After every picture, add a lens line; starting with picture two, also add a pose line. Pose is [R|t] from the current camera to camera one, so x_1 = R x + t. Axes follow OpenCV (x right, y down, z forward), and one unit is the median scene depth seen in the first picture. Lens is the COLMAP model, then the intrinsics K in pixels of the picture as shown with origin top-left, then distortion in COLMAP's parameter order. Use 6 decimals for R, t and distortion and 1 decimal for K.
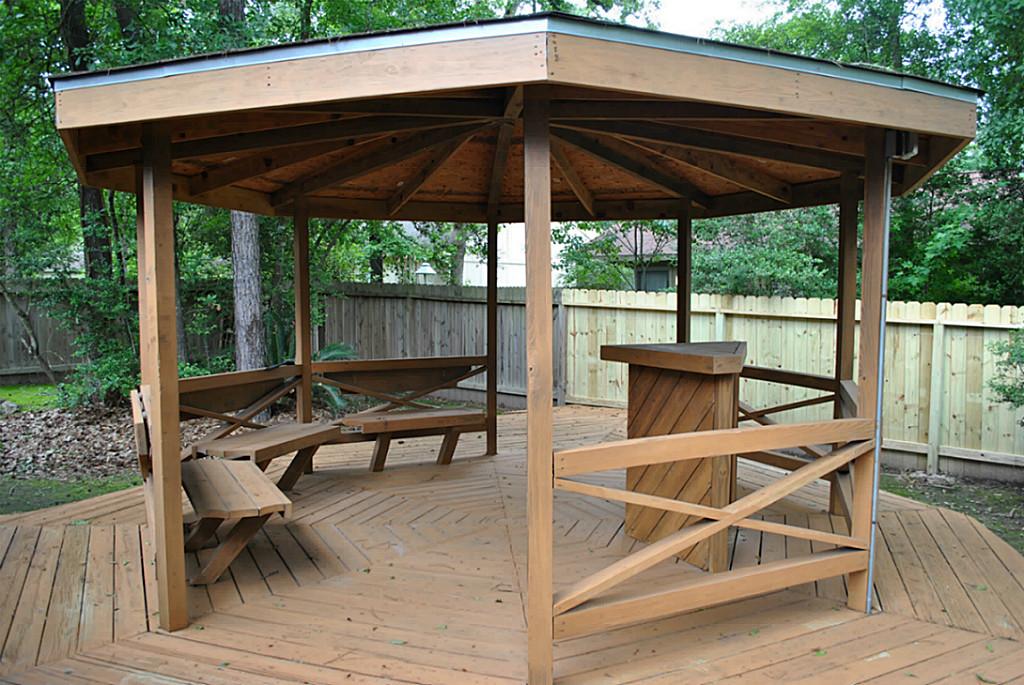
lens RADIAL K [[826.5, 0, 511.2], [0, 826.5, 346.8], [0, 0, 1]] dist [-0.067215, -0.001751]
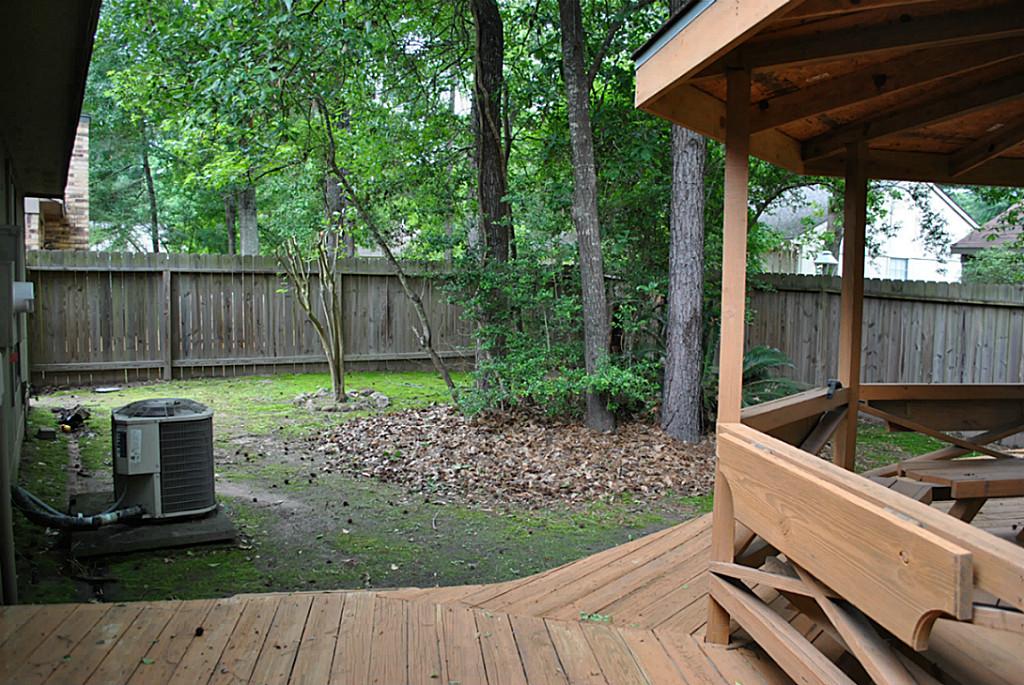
lens RADIAL K [[826.5, 0, 512.9], [0, 826.5, 341.1], [0, 0, 1]] dist [-0.067215, -0.001751]
pose [[0.947067, 0.043981, -0.318008, -0.227586], [-0.042979, 0.999024, 0.010171, -0.008941], [0.318145, 0.004035, 0.948034, 0.193293]]
